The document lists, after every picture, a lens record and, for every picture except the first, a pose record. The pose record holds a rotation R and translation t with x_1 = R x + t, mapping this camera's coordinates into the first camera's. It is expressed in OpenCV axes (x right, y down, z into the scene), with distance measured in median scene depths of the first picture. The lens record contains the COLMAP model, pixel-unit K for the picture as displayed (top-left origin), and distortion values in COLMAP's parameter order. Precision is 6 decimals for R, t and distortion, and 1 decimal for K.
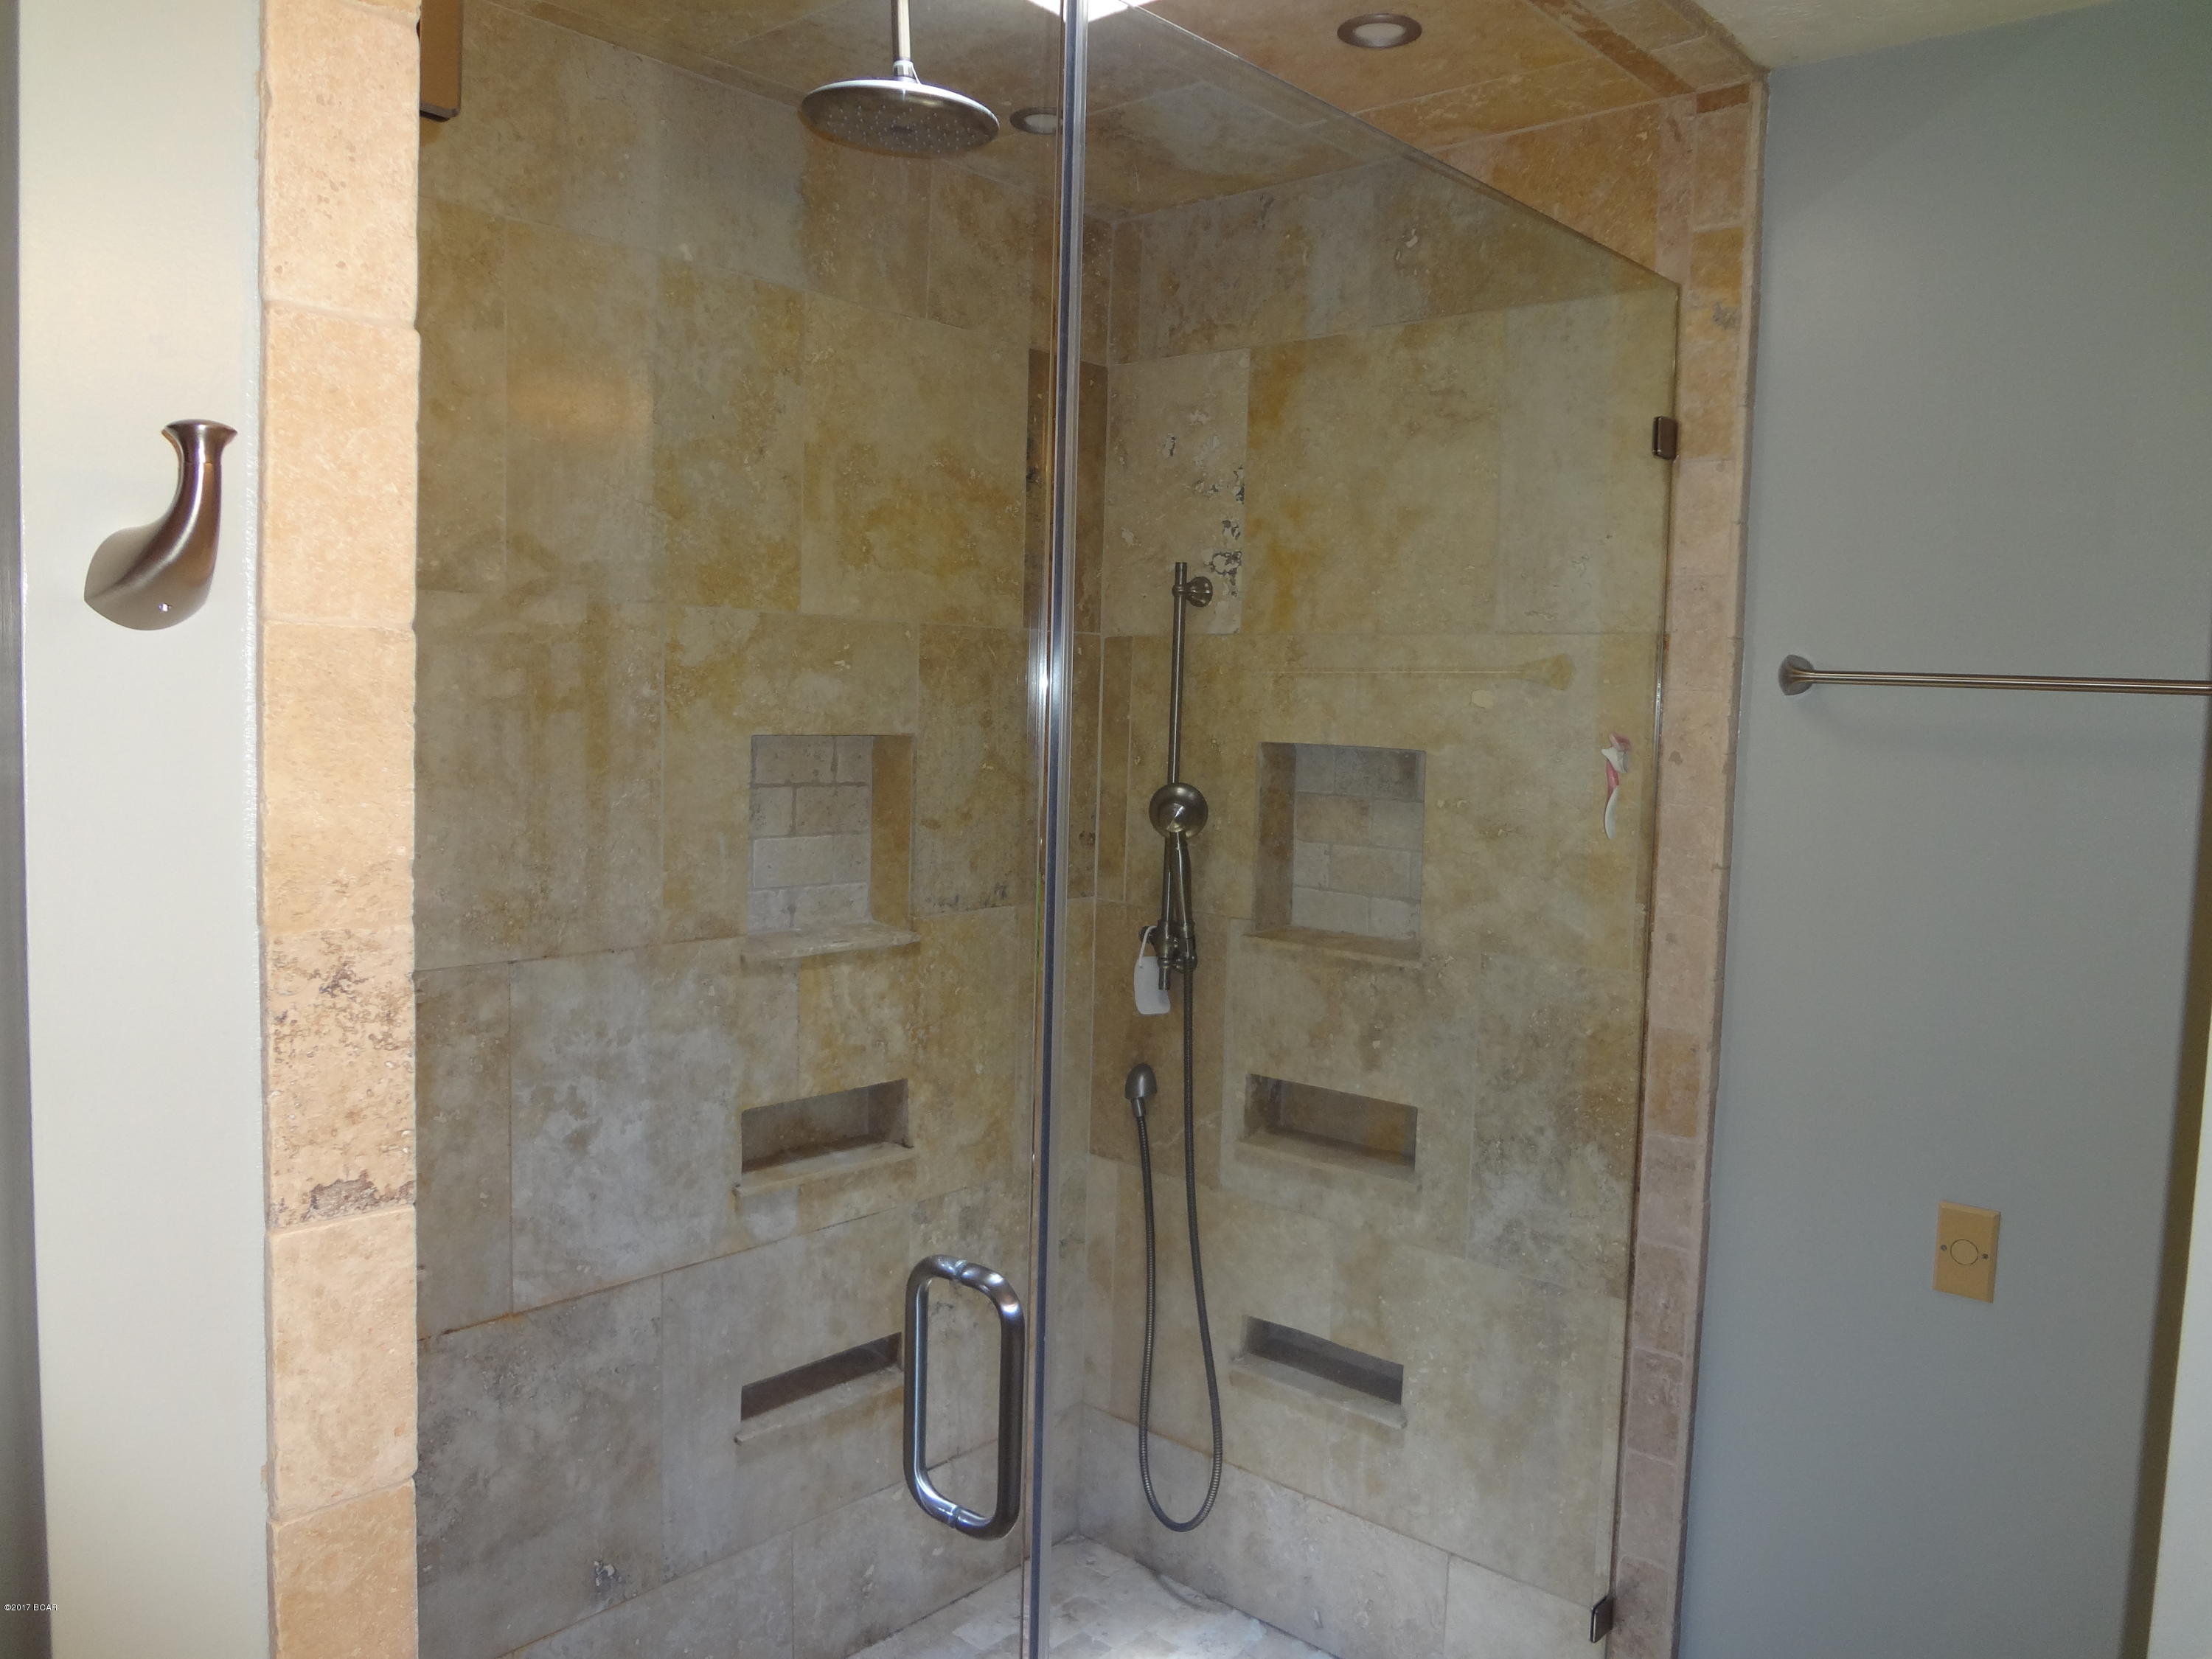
lens RADIAL K [[1666.0, 0, 1087.6], [0, 1666.0, 828.8], [0, 0, 1]] dist [-0.076531, 0.039688]
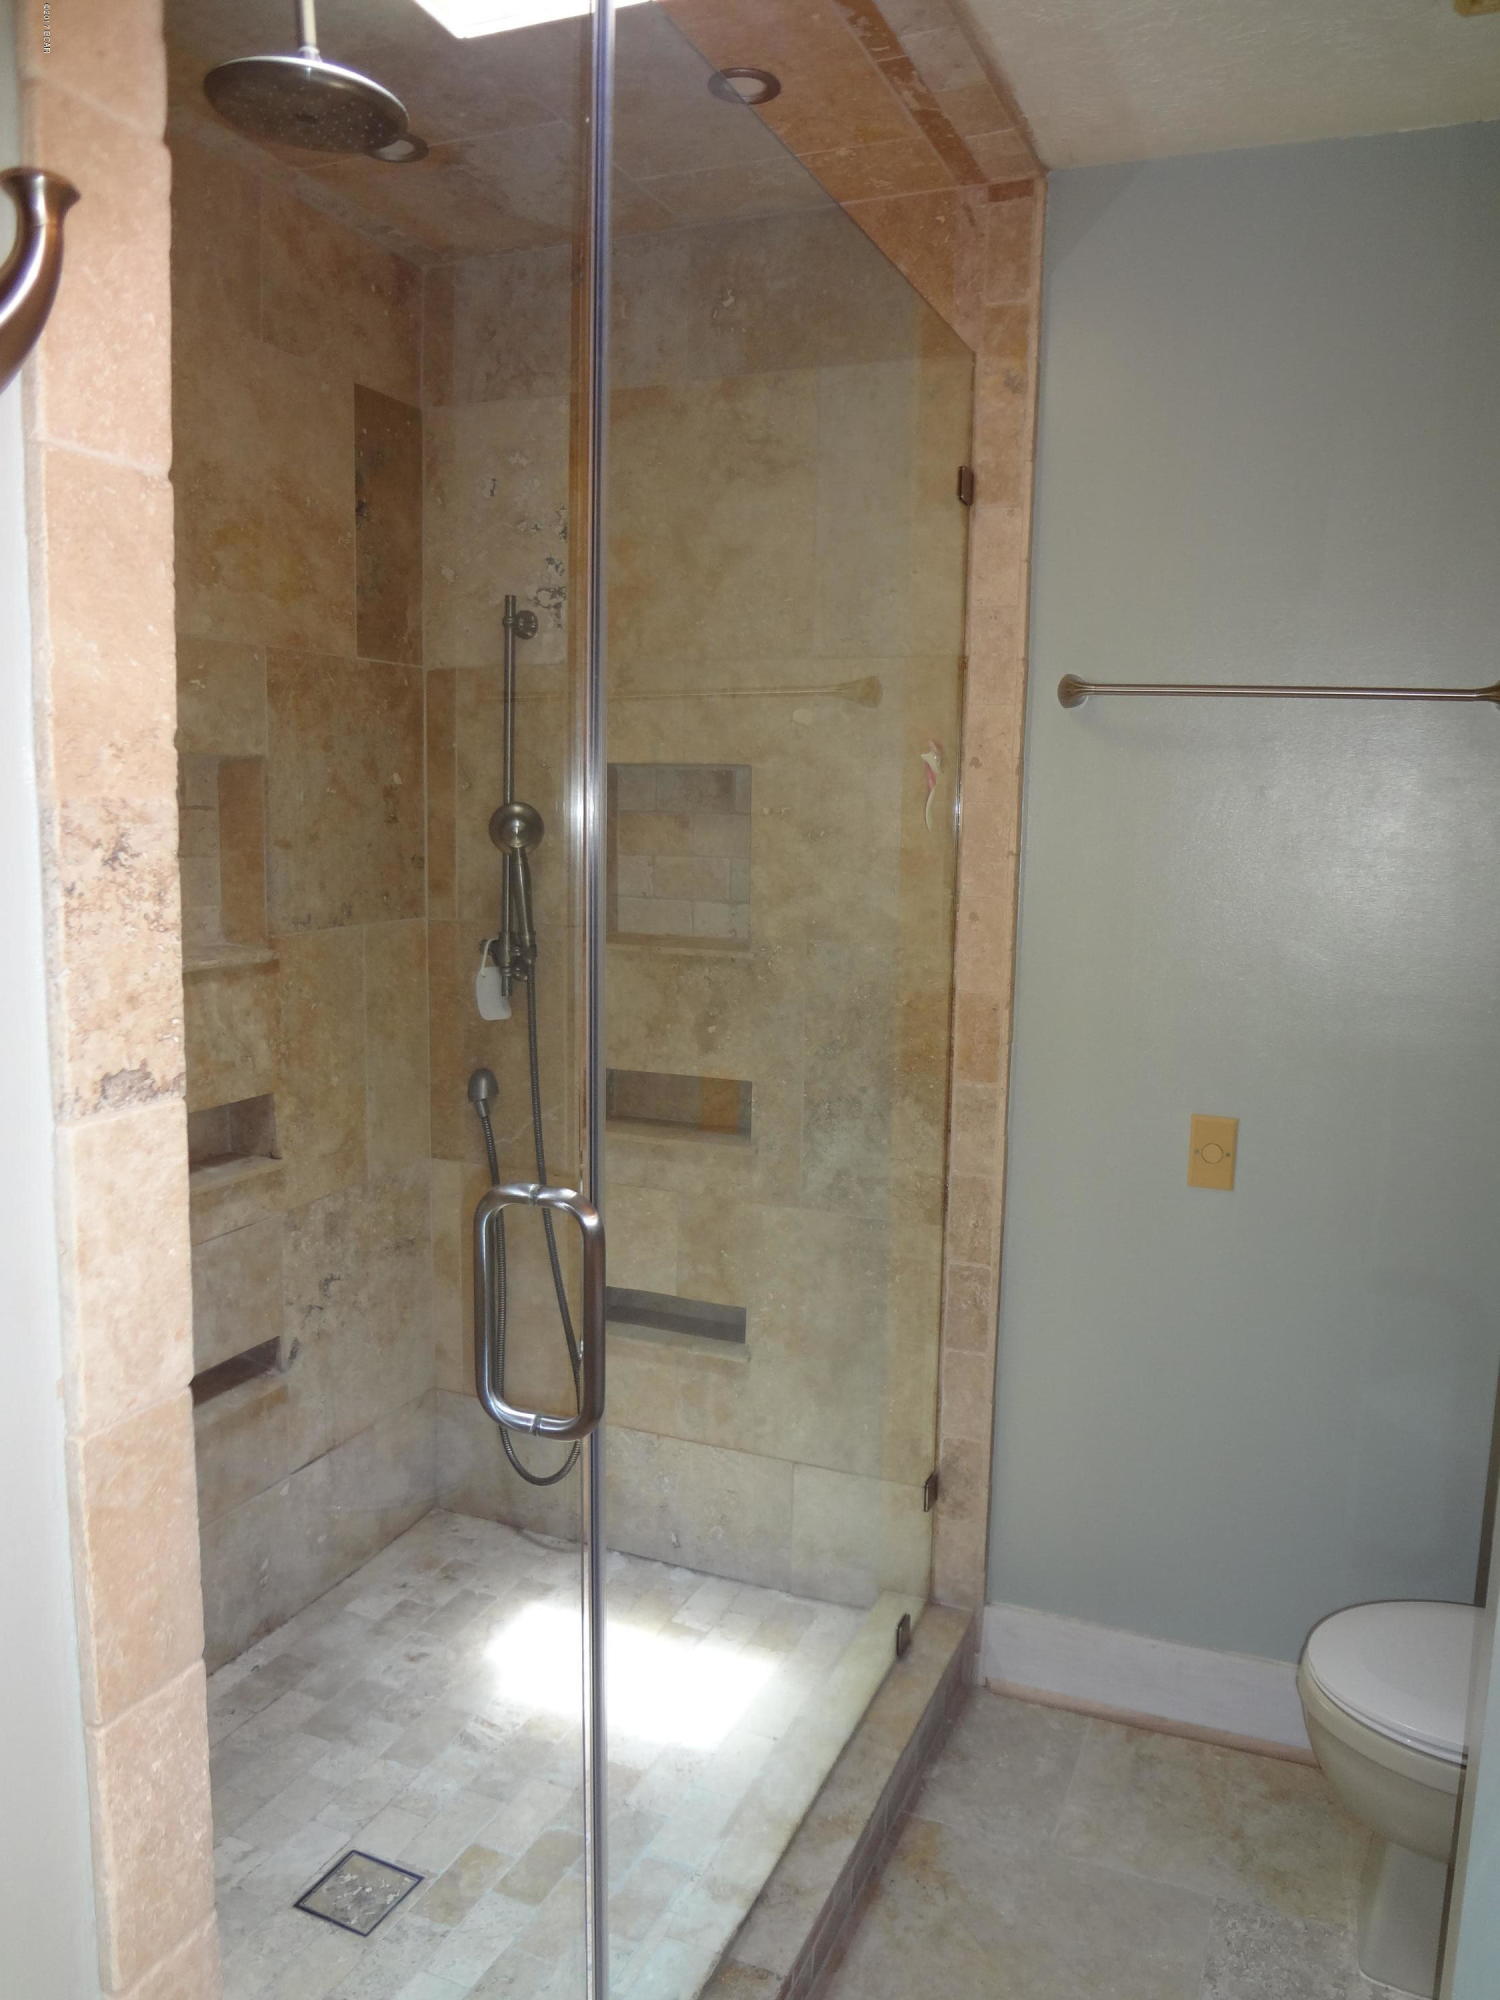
lens RADIAL K [[1506.3, 0, 752.7], [0, 1506.3, 1020.9], [0, 0, 1]] dist [-0.076531, 0.039688]
pose [[0.942704, -0.057300, 0.328674, -0.141269], [0.033588, 0.996436, 0.077379, 0.047623], [-0.331937, -0.061906, 0.941268, 0.028934]]
